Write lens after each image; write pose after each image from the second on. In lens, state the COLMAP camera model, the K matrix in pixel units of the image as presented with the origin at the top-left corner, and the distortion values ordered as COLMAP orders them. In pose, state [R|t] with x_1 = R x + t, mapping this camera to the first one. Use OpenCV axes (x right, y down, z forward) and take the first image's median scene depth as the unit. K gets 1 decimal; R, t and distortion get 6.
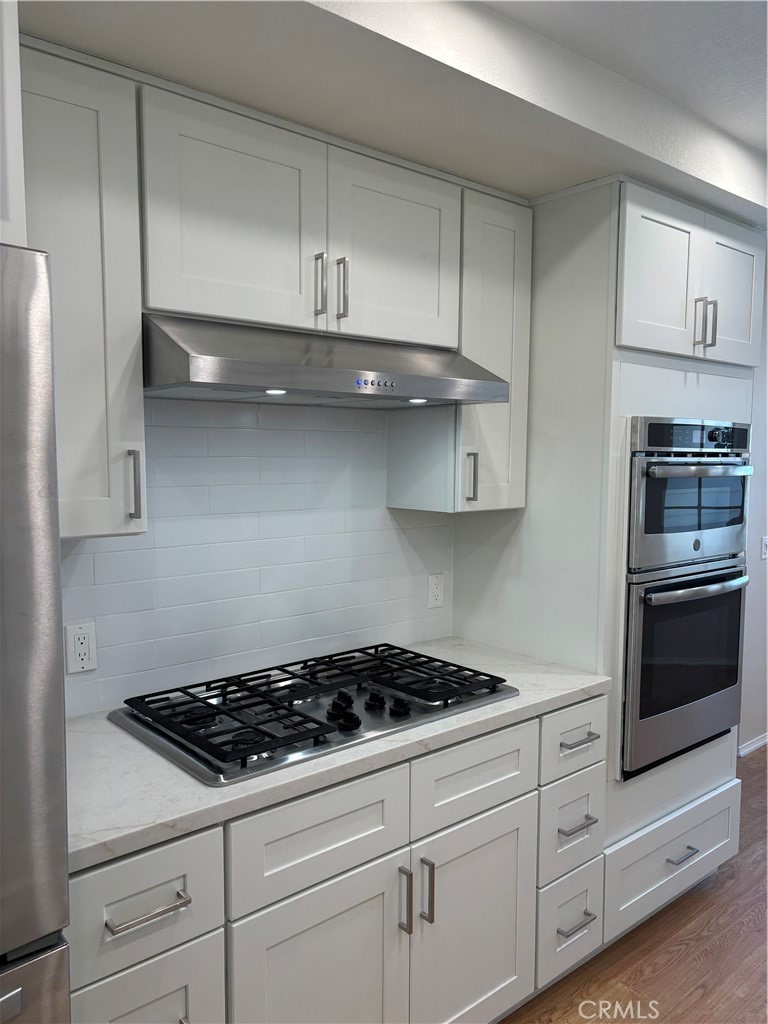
lens RADIAL K [[769.2, 0, 378.3], [0, 769.2, 517.3], [0, 0, 1]] dist [0.010367, -0.004447]
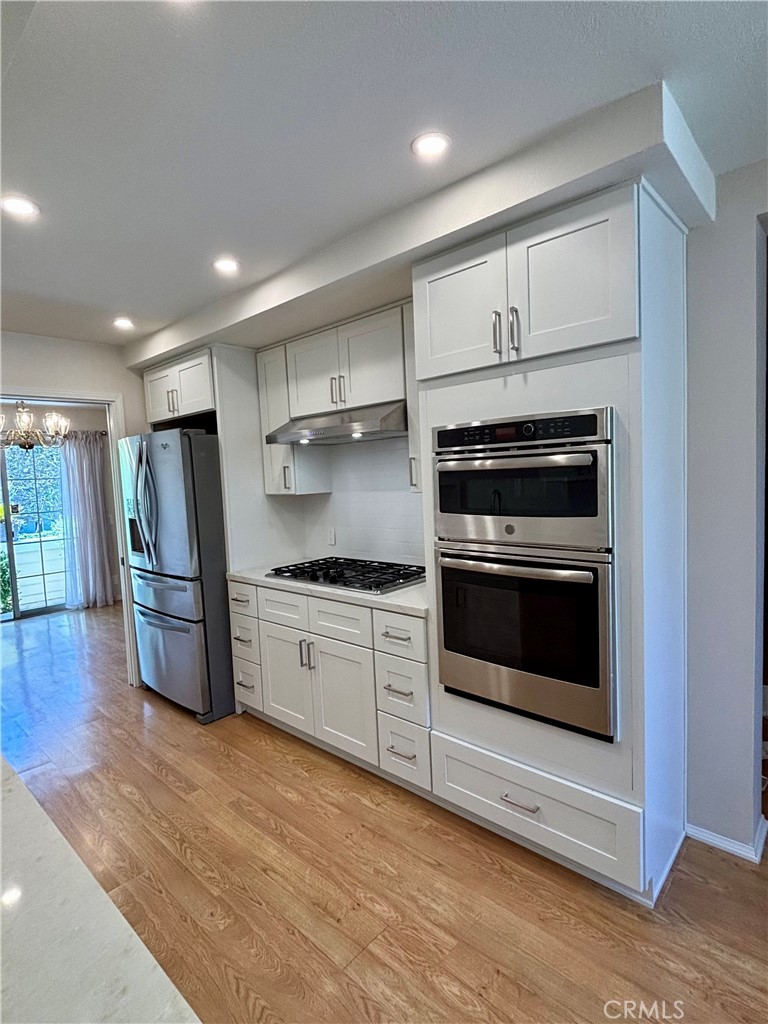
lens RADIAL K [[529.6, 0, 383.3], [0, 529.6, 514.6], [0, 0, 1]] dist [-0.000814, 0.000153]
pose [[0.116842, 0.068624, -0.990777, 1.267548], [-0.035559, 0.997259, 0.064880, -0.032384], [0.992514, 0.027650, 0.118962, 0.795617]]
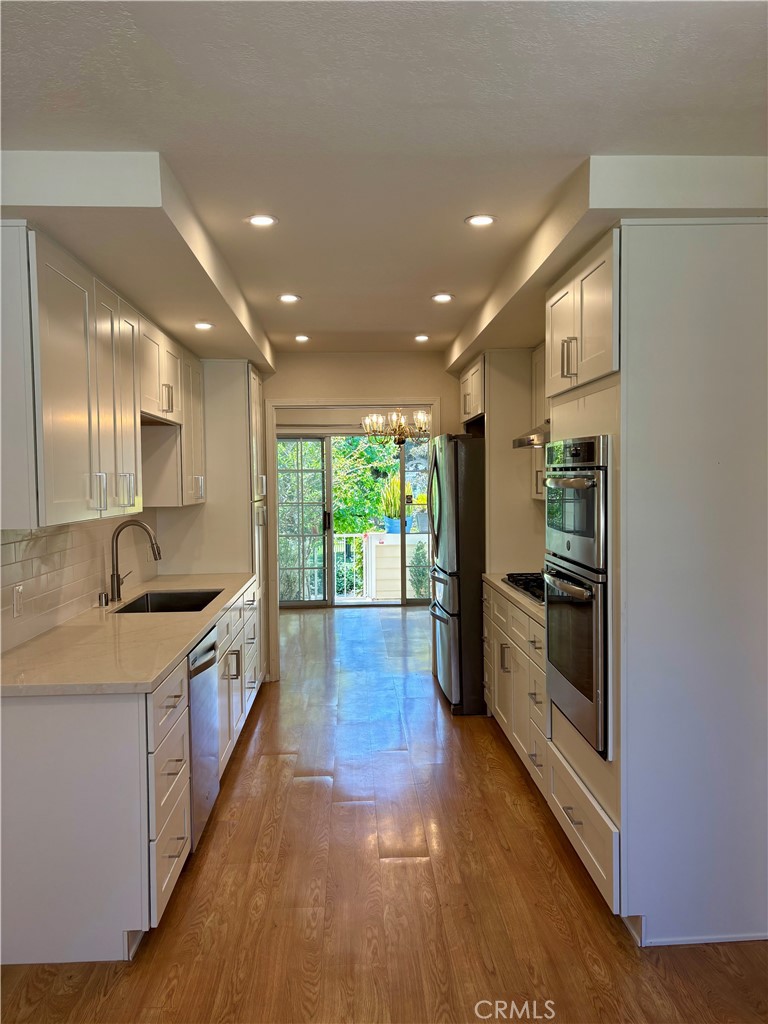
lens RADIAL K [[769.2, 0, 378.3], [0, 769.2, 517.3], [0, 0, 1]] dist [0.010367, -0.004447]
pose [[-0.616355, 0.042965, -0.786296, 1.661235], [-0.056777, 0.993487, 0.098792, -0.116976], [0.785419, 0.105534, -0.609901, 1.626271]]
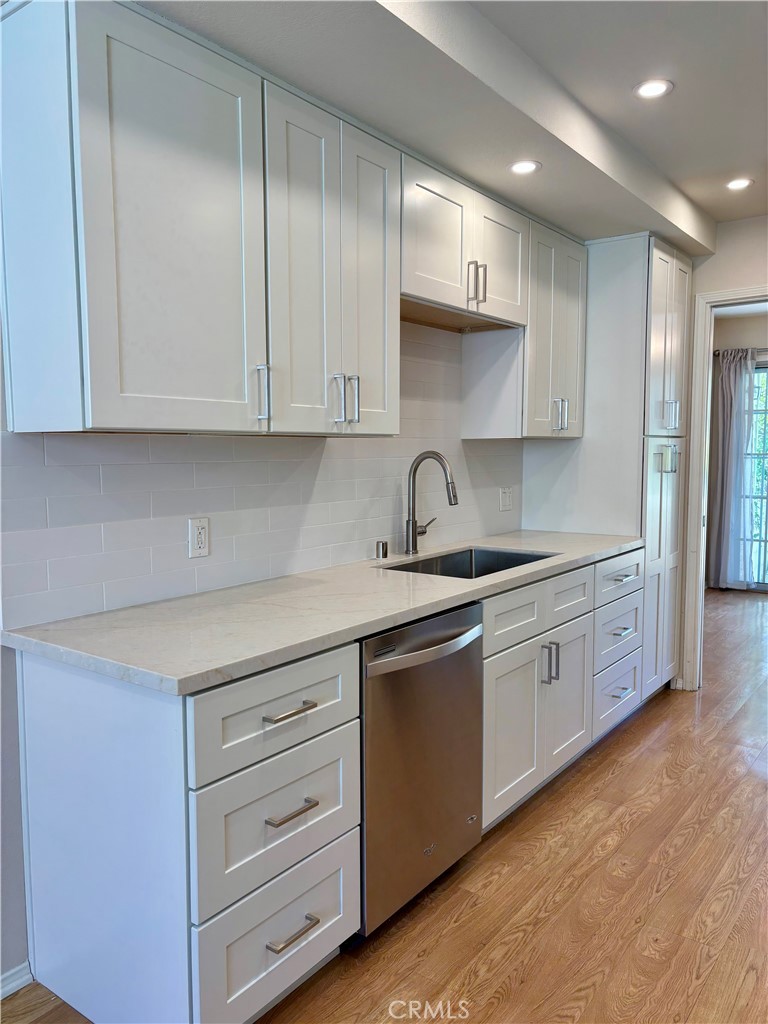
lens RADIAL K [[769.2, 0, 378.3], [0, 769.2, 517.3], [0, 0, 1]] dist [0.010367, -0.004447]
pose [[-0.975622, 0.021501, -0.218402, 0.987641], [-0.017425, 0.984458, 0.174756, -0.020006], [0.218765, 0.174301, -0.960084, 1.389780]]
